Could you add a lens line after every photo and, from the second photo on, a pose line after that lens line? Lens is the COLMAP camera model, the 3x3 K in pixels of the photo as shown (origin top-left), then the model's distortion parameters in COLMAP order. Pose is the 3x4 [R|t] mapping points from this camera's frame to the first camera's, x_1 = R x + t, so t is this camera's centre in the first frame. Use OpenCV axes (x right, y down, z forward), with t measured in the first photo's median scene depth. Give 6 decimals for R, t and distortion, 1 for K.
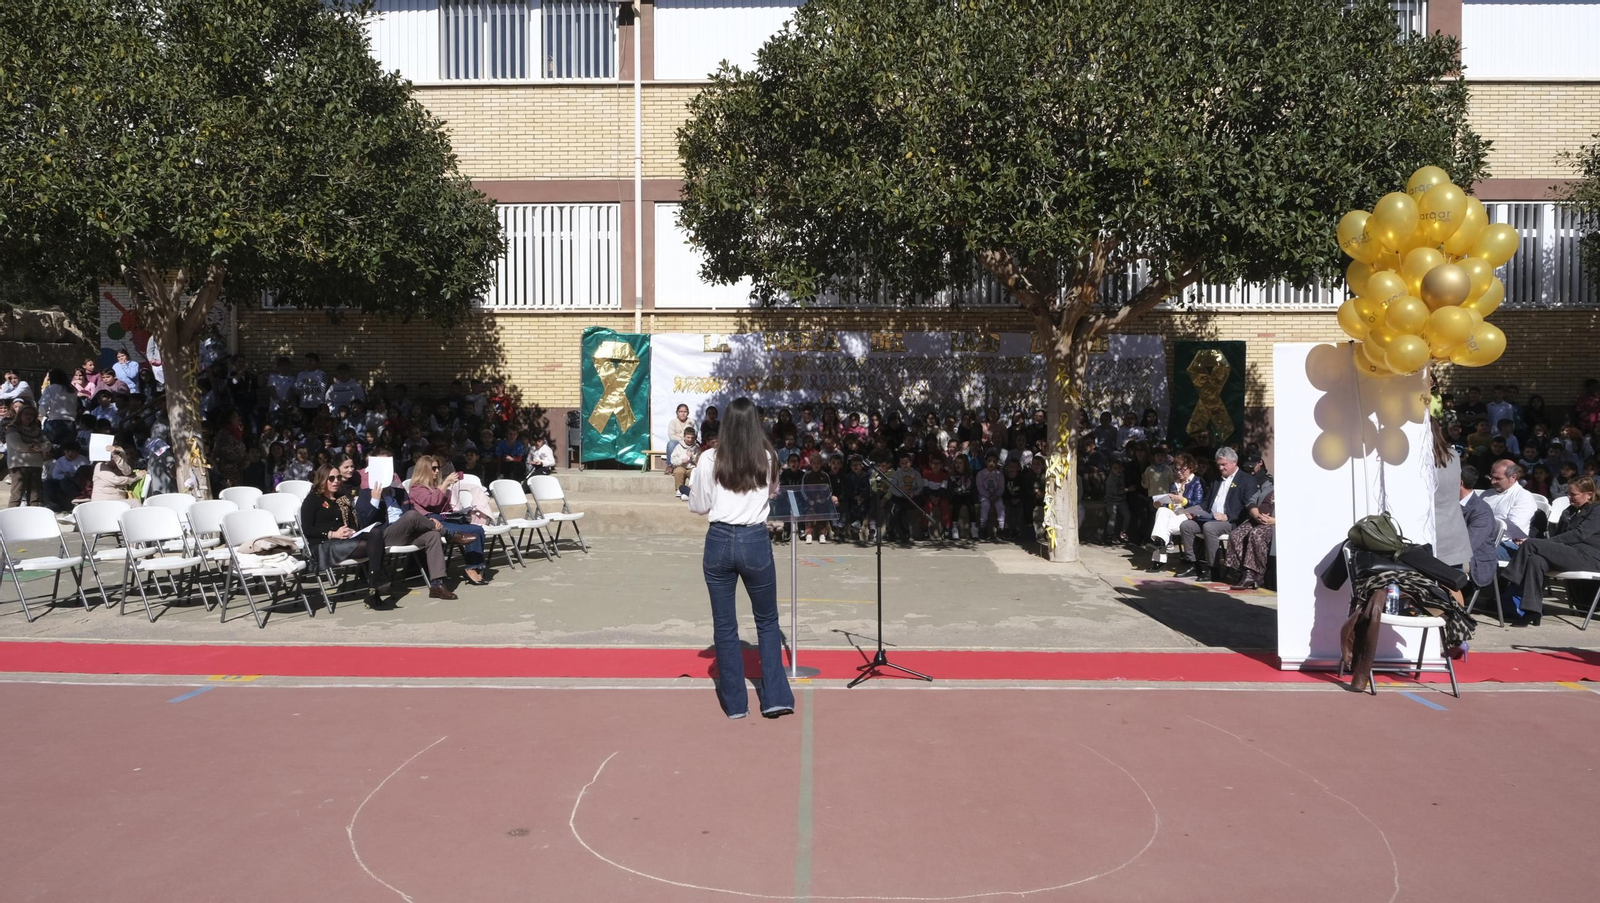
lens RADIAL K [[1091.3, 0, 803.5], [0, 1091.3, 444.9], [0, 0, 1]] dist [-0.024943, 0.009521]
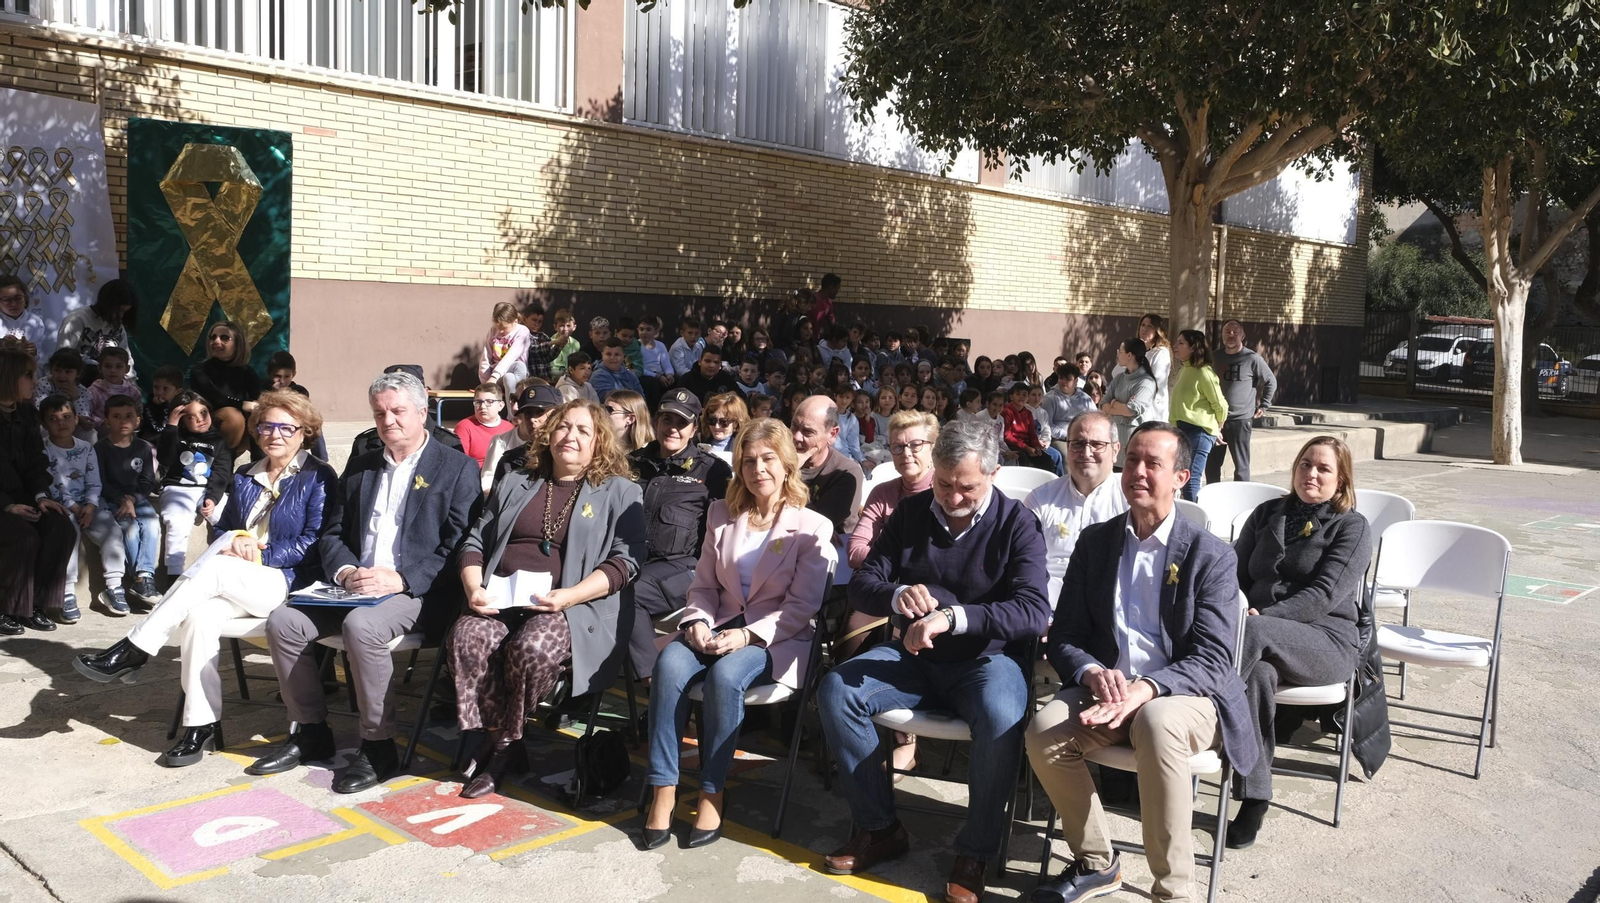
lens RADIAL K [[1374.0, 0, 804.0], [0, 1374.0, 452.1], [0, 0, 1]] dist [-0.001248, 0.006423]
pose [[0.665009, -0.046386, 0.745394, 0.151067], [-0.012649, 0.997227, 0.073343, -0.007420], [-0.746729, -0.058202, 0.662577, 0.618011]]
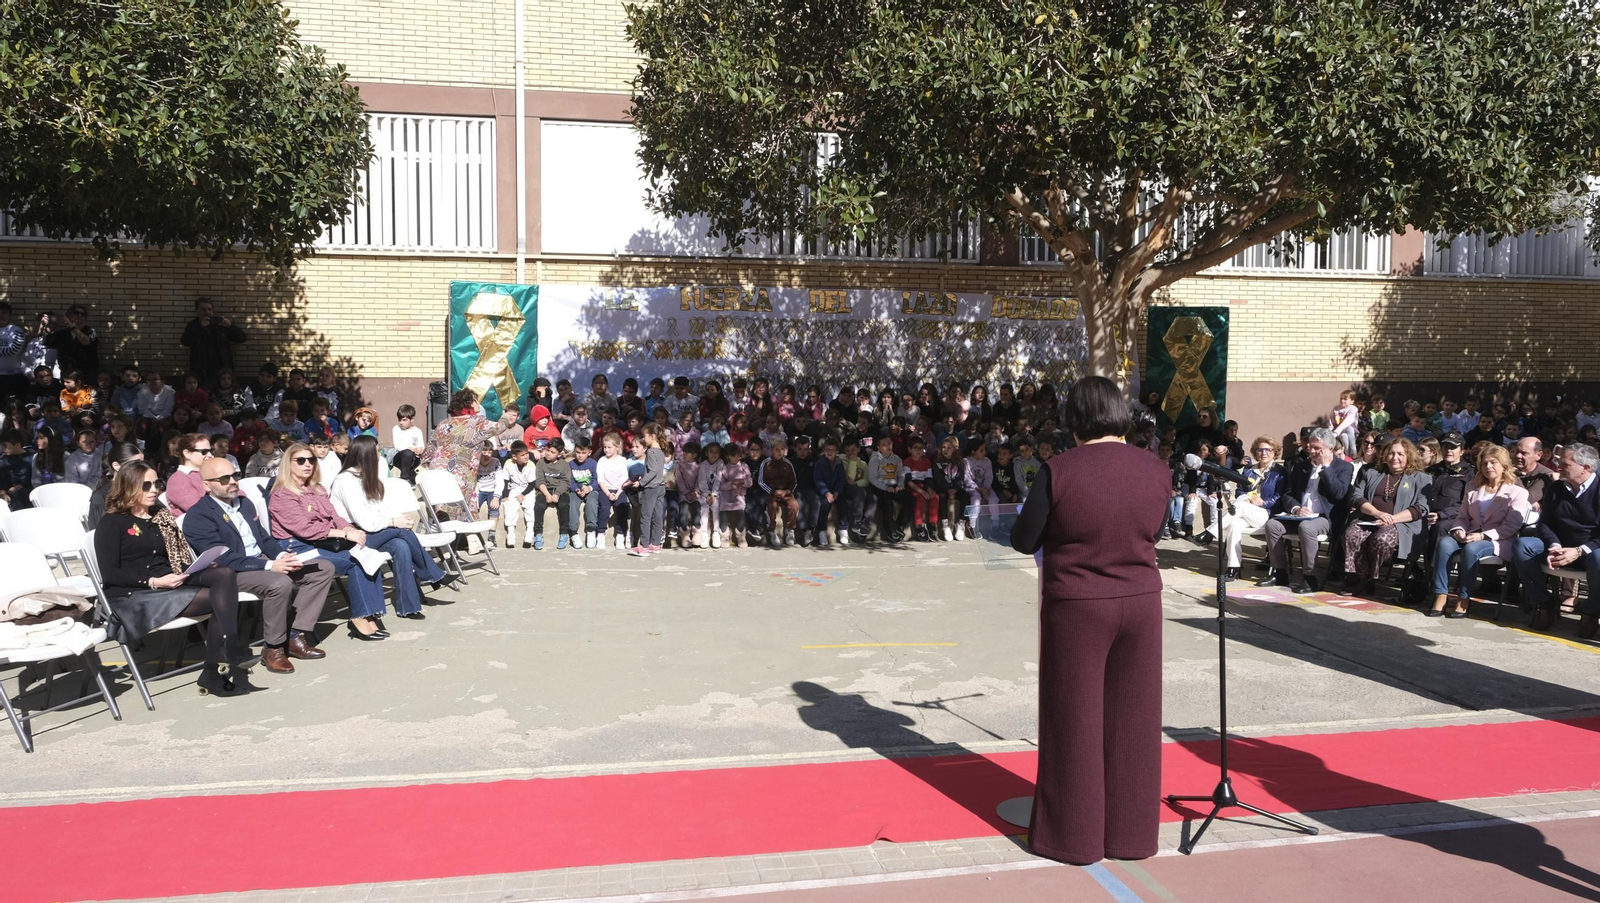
lens RADIAL K [[1091.3, 0, 808.3], [0, 1091.3, 446.2], [0, 0, 1]] dist [-0.024943, 0.009521]
pose [[0.980523, -0.006285, 0.196304, -0.153011], [0.001470, 0.999695, 0.024663, -0.005764], [-0.196399, -0.023895, 0.980233, 0.268522]]
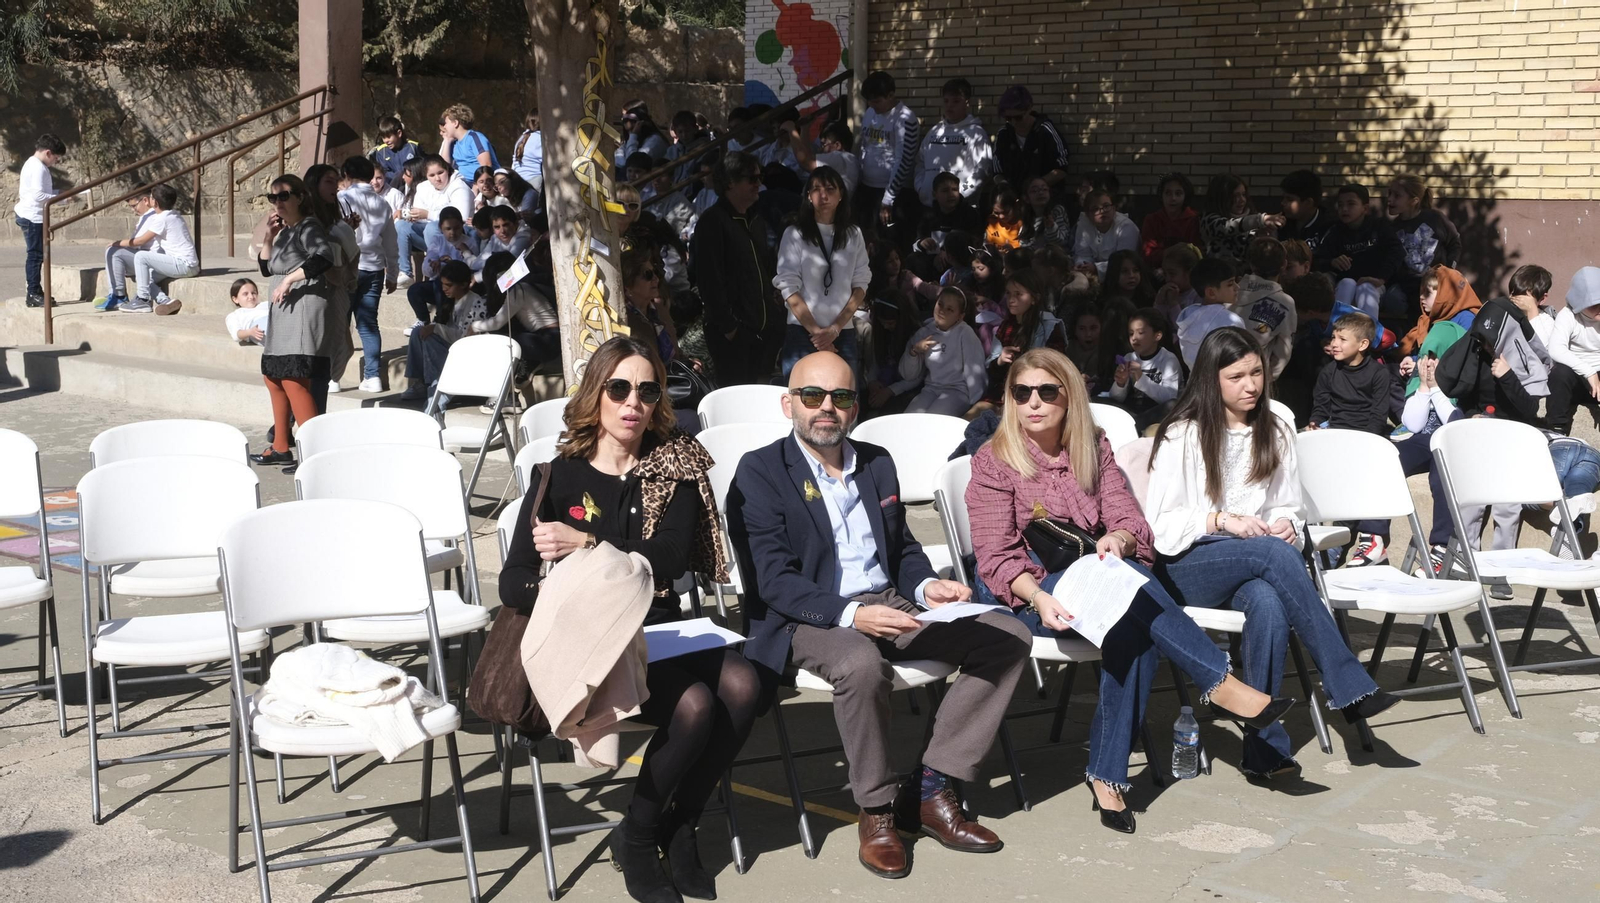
lens RADIAL K [[1952.5, 0, 799.2], [0, 1952.5, 464.4], [0, 0, 1]] dist [-0.003459, 0.000000]
pose [[0.790950, 0.092085, -0.604912, -0.073969], [-0.035821, 0.993884, 0.104461, -0.008181], [0.610831, -0.060955, 0.789411, 0.523874]]
